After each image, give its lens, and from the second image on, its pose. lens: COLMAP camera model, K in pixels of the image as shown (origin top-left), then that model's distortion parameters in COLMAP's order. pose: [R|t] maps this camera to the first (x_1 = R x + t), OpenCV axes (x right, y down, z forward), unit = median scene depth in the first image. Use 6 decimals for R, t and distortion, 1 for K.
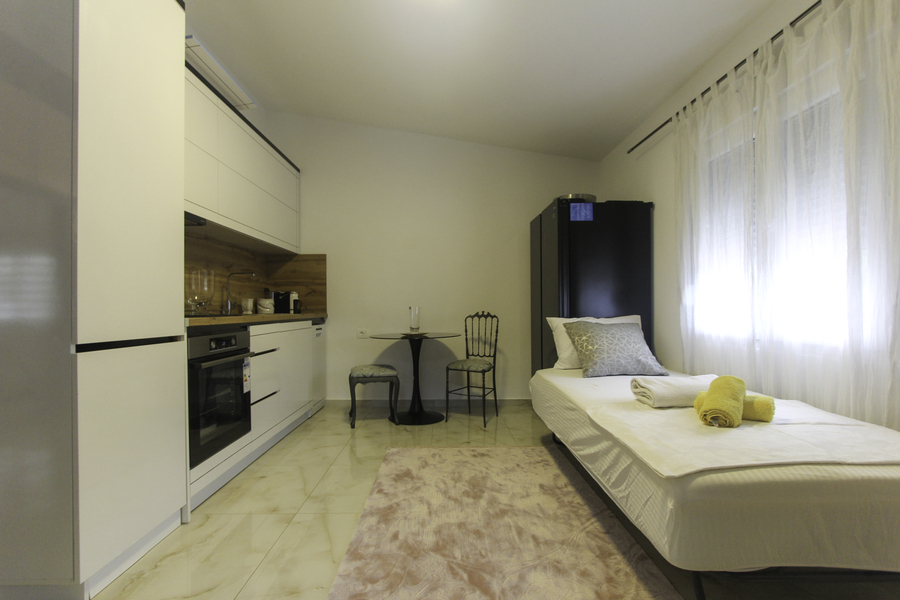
lens RADIAL K [[415.1, 0, 449.3], [0, 415.1, 301.0], [0, 0, 1]] dist [-0.004392, -0.000250]
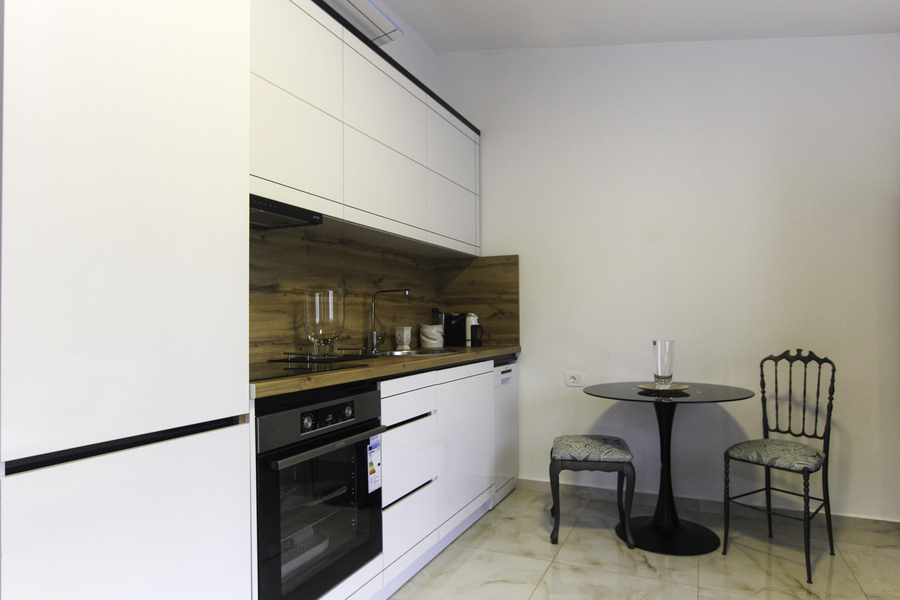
lens RADIAL K [[560.1, 0, 459.4], [0, 560.1, 313.0], [0, 0, 1]] dist [-0.008113, 0.002491]
pose [[0.908871, -0.003239, -0.417065, -0.017110], [0.004577, 0.999987, 0.002207, -0.028090], [0.417053, -0.003915, 0.908874, 0.188533]]
